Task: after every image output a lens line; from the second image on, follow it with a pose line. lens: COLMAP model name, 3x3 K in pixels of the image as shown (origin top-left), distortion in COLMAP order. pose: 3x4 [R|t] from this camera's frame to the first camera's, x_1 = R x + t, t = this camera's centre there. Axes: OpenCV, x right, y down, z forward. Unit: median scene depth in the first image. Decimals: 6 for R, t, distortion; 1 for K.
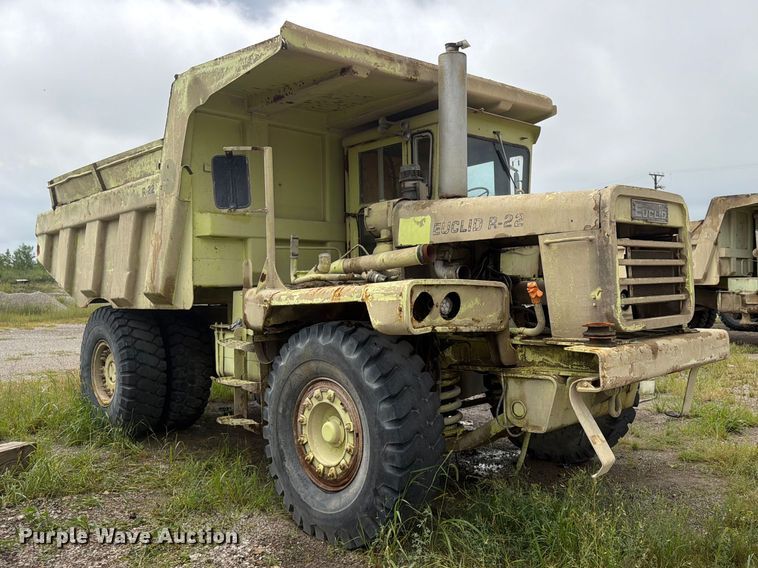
lens RADIAL K [[645.0, 0, 406.7], [0, 645.0, 266.7], [0, 0, 1]] dist [0.154500, -0.254076]
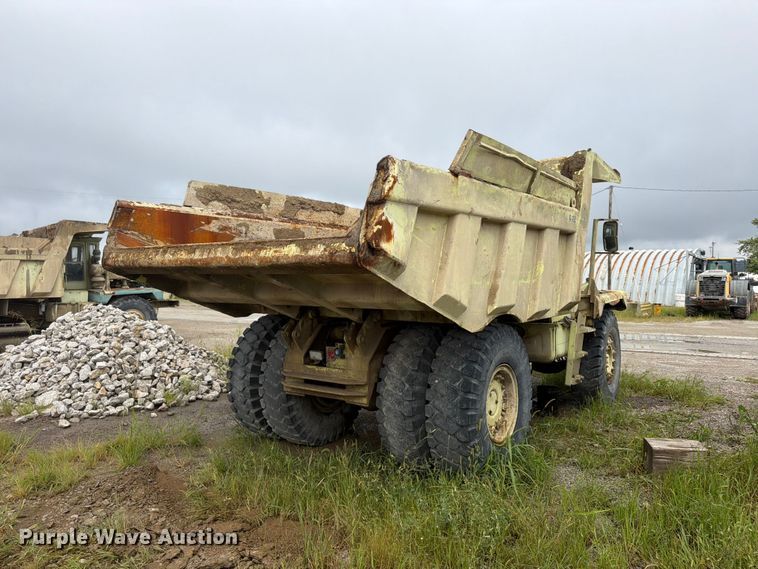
lens RADIAL K [[533.3, 0, 377.1], [0, 533.3, 285.2], [0, 0, 1]] dist [0.140413, -0.229763]
pose [[-0.168528, 0.008785, 0.985658, -1.478958], [-0.013487, 0.999846, -0.011218, 0.027426], [-0.985605, -0.015184, -0.168383, 1.700811]]
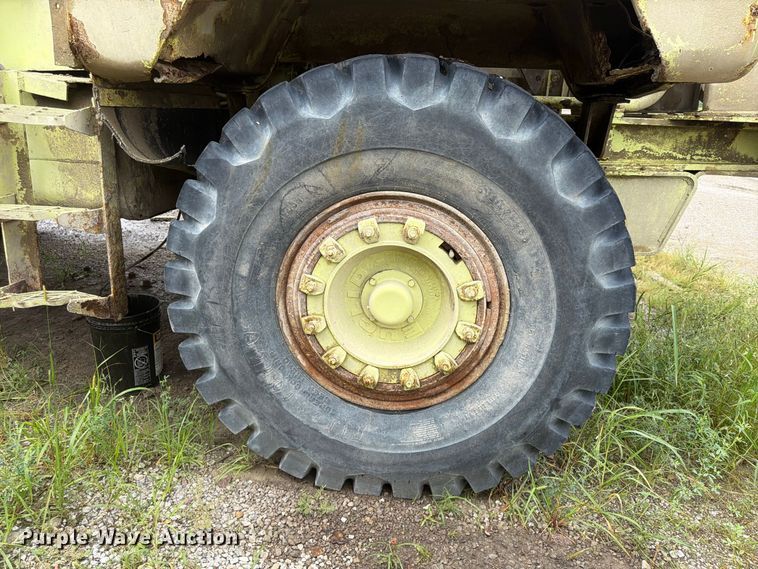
lens RADIAL K [[536.8, 0, 379.0], [0, 536.8, 284.5], [0, 0, 1]] dist [0.078598, -0.103180]
pose [[0.783742, -0.147725, 0.603262, -0.293668], [-0.068852, 0.944650, 0.320773, 0.093645], [-0.617258, -0.292939, 0.730191, 0.587956]]
